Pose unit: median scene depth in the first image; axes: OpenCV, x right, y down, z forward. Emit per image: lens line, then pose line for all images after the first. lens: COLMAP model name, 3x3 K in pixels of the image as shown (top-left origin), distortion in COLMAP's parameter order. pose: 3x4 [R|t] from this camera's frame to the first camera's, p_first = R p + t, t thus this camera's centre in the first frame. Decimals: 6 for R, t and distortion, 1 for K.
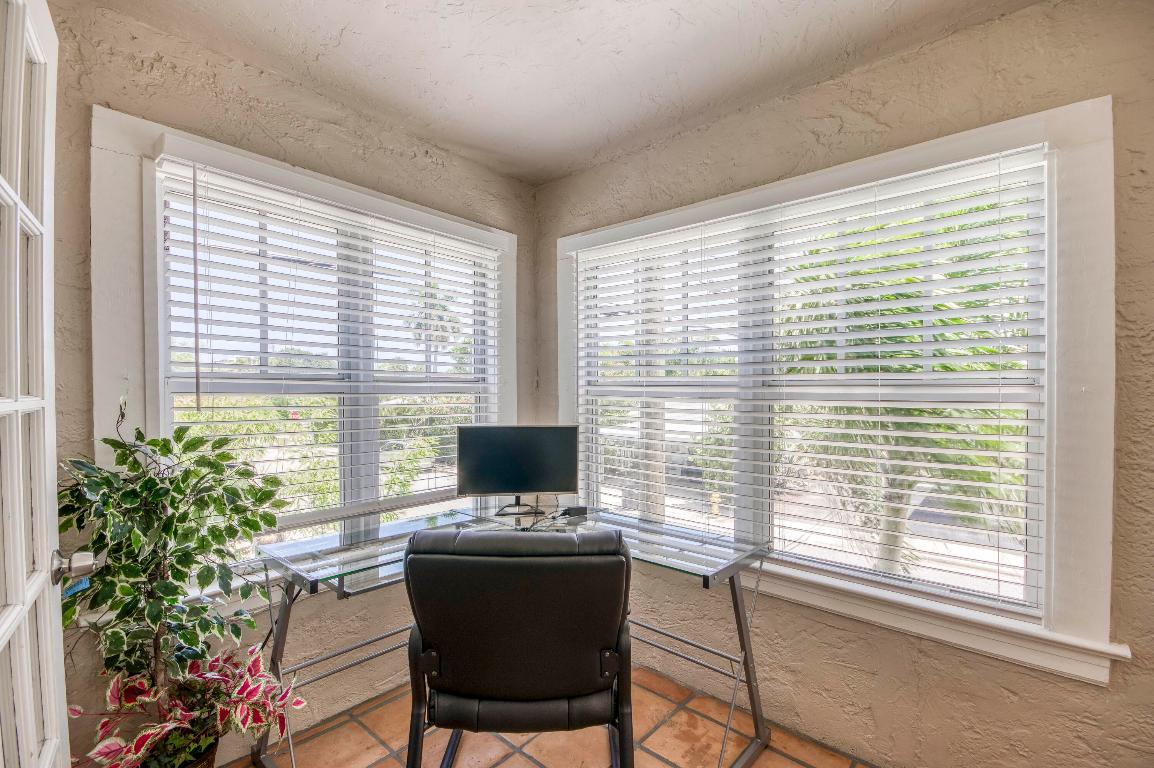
lens RADIAL K [[504.3, 0, 574.7], [0, 504.3, 391.2], [0, 0, 1]] dist [-0.004163, -0.006062]
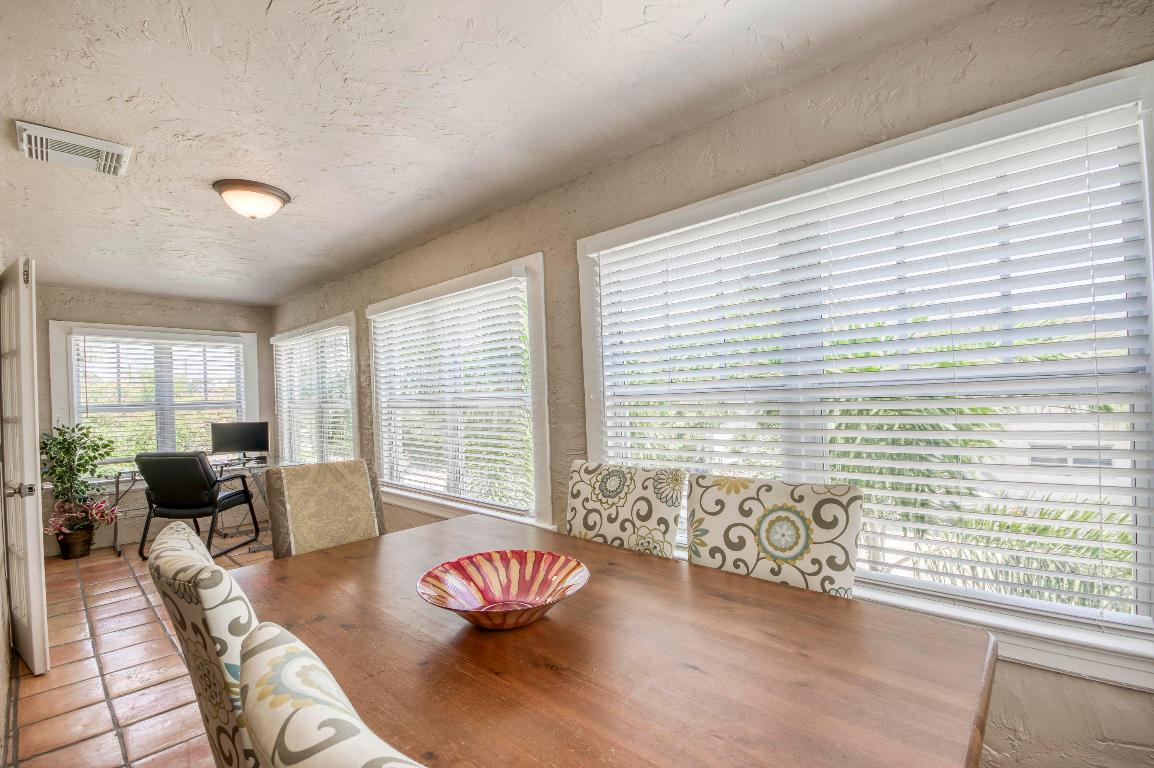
lens RADIAL K [[504.3, 0, 571.8], [0, 504.3, 396.7], [0, 0, 1]] dist [-0.004163, -0.006062]
pose [[0.999477, -0.020292, -0.025196, 2.312876], [0.020380, 0.999787, 0.003255, -0.044284], [0.025125, -0.003766, 0.999677, -1.985907]]
